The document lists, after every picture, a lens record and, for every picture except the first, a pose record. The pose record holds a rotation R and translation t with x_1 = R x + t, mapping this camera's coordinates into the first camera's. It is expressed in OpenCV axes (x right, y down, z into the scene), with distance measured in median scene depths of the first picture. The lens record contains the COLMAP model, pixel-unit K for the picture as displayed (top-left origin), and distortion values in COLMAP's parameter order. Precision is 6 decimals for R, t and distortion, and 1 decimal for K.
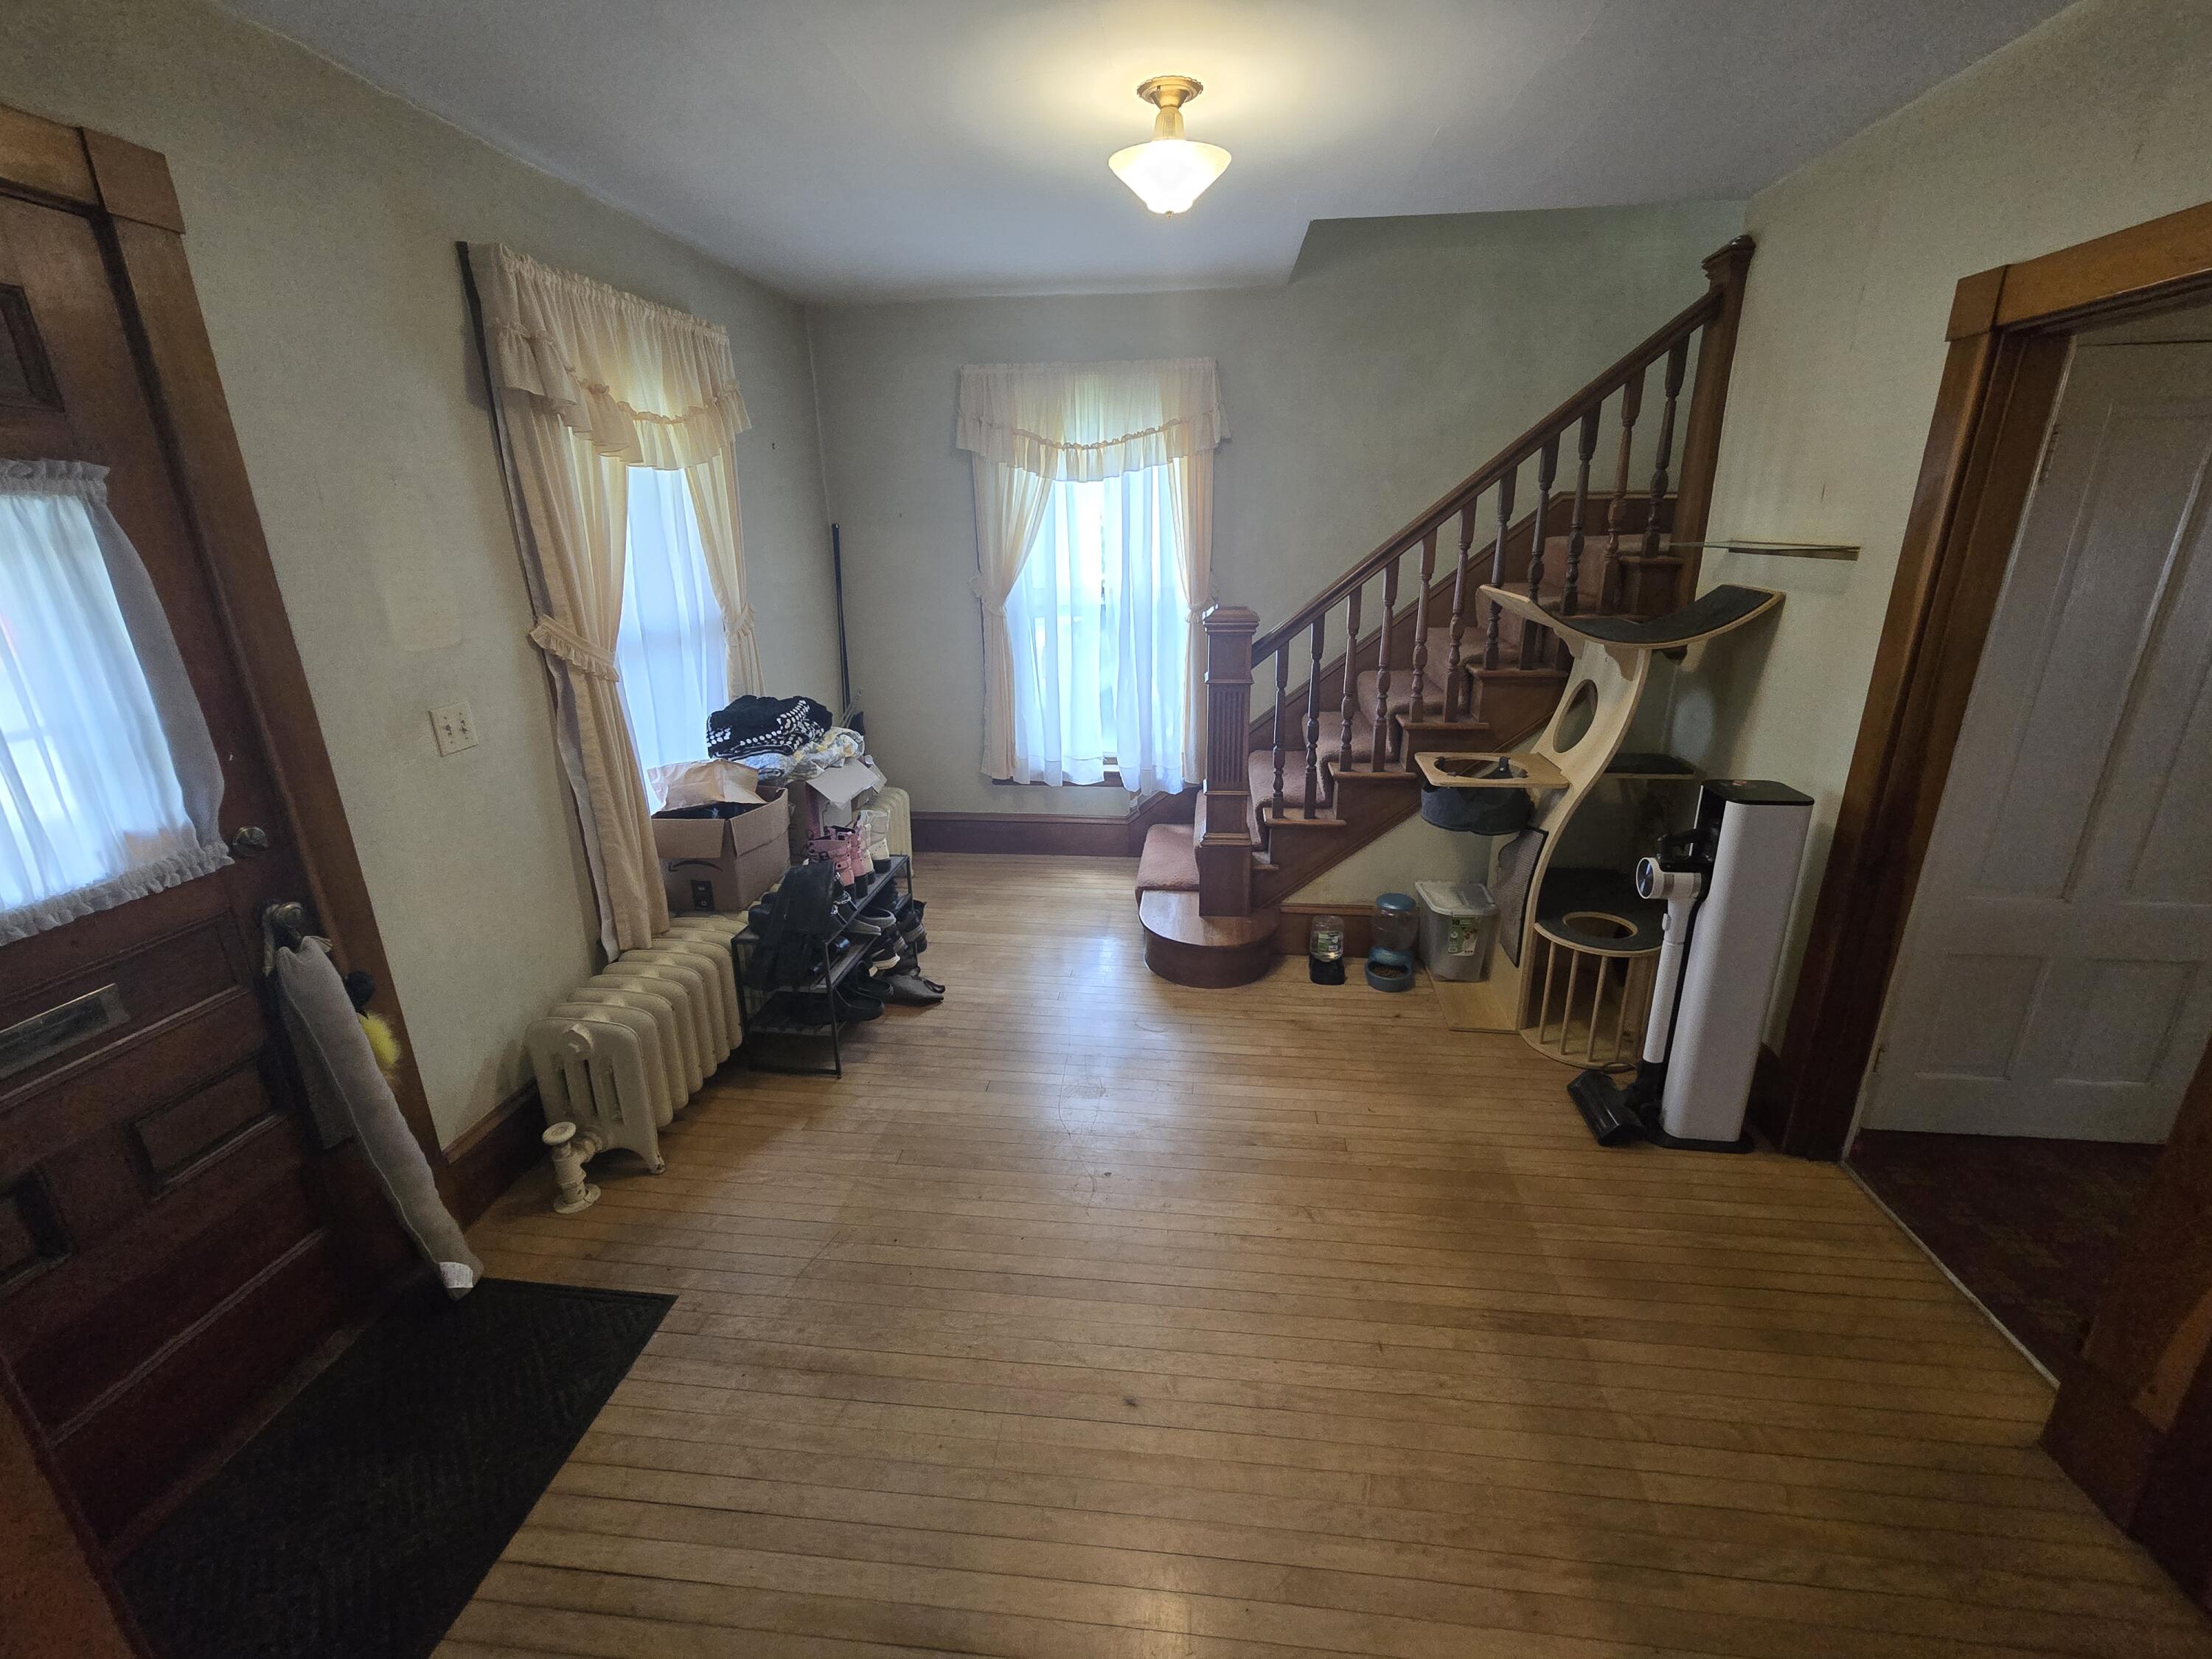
lens RADIAL K [[920.2, 0, 1106.0], [0, 920.2, 822.9], [0, 0, 1]] dist [0.003136, -0.000565]
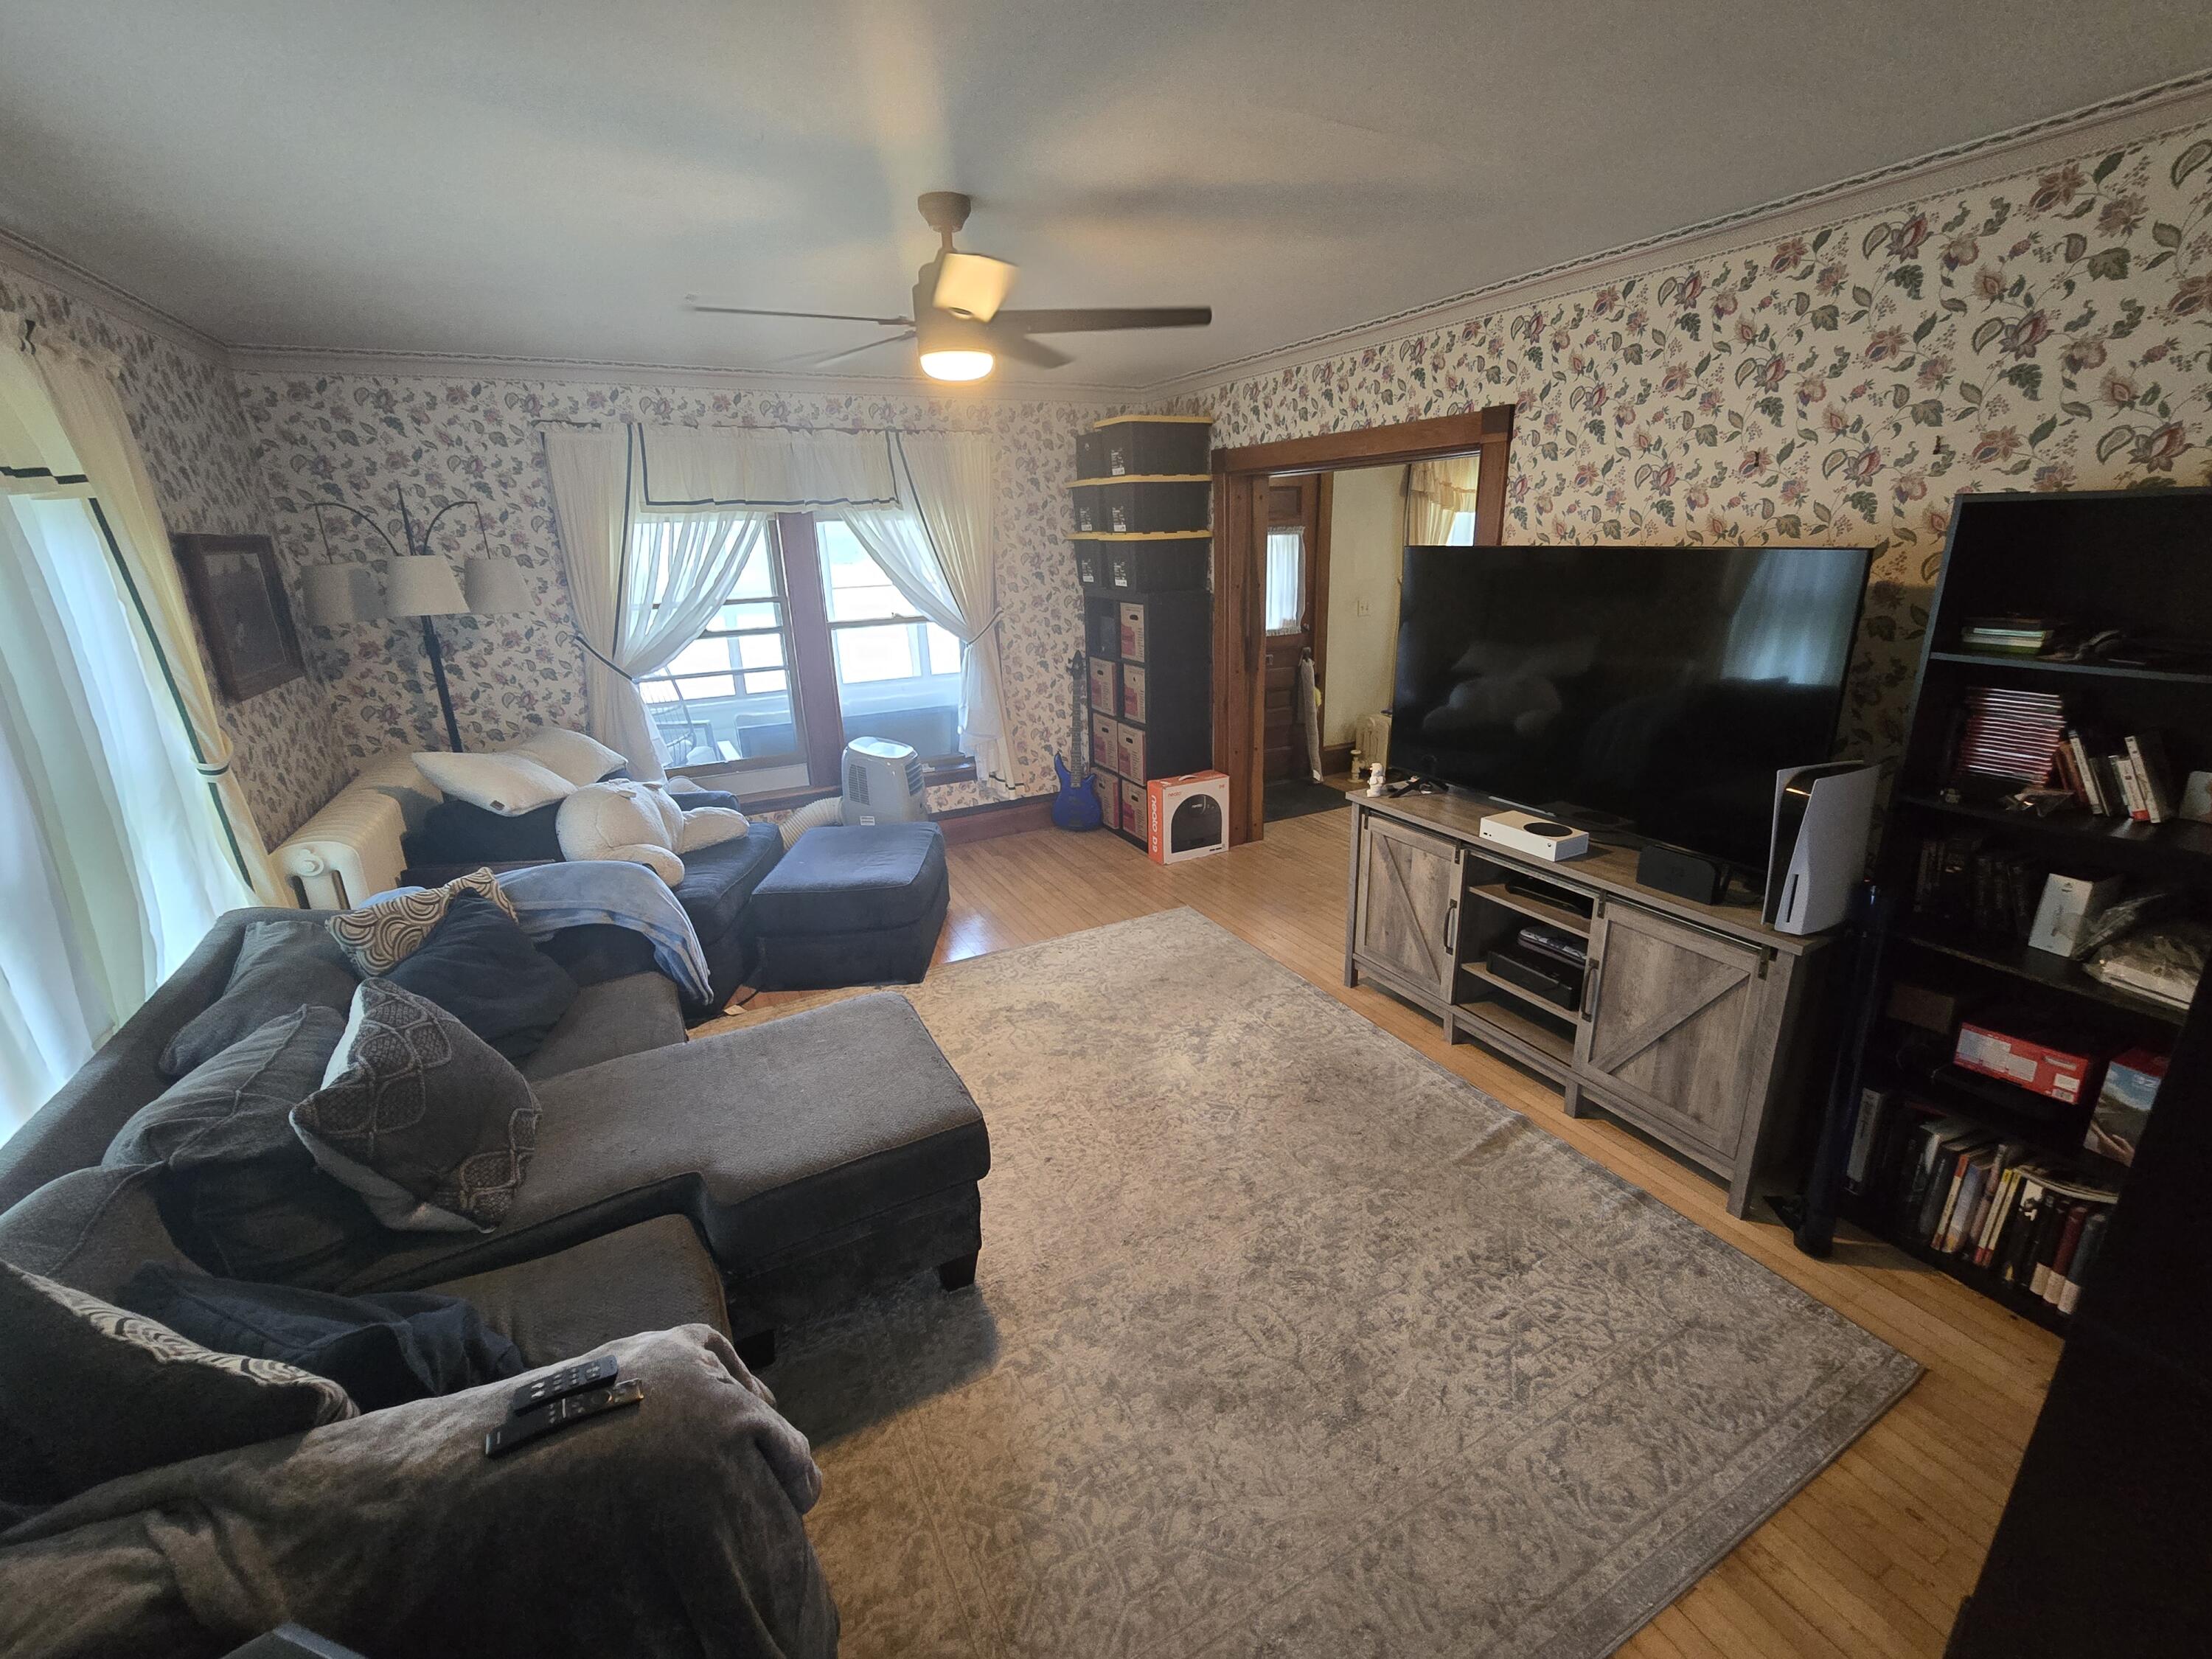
lens RADIAL K [[920.2, 0, 1107.5], [0, 920.2, 822.3], [0, 0, 1]] dist [0.003136, -0.000565]
pose [[0.559035, 0.240544, -0.793485, 1.471796], [-0.235383, 0.963662, 0.126299, 0.420549], [0.795031, 0.116167, 0.595341, -1.464919]]
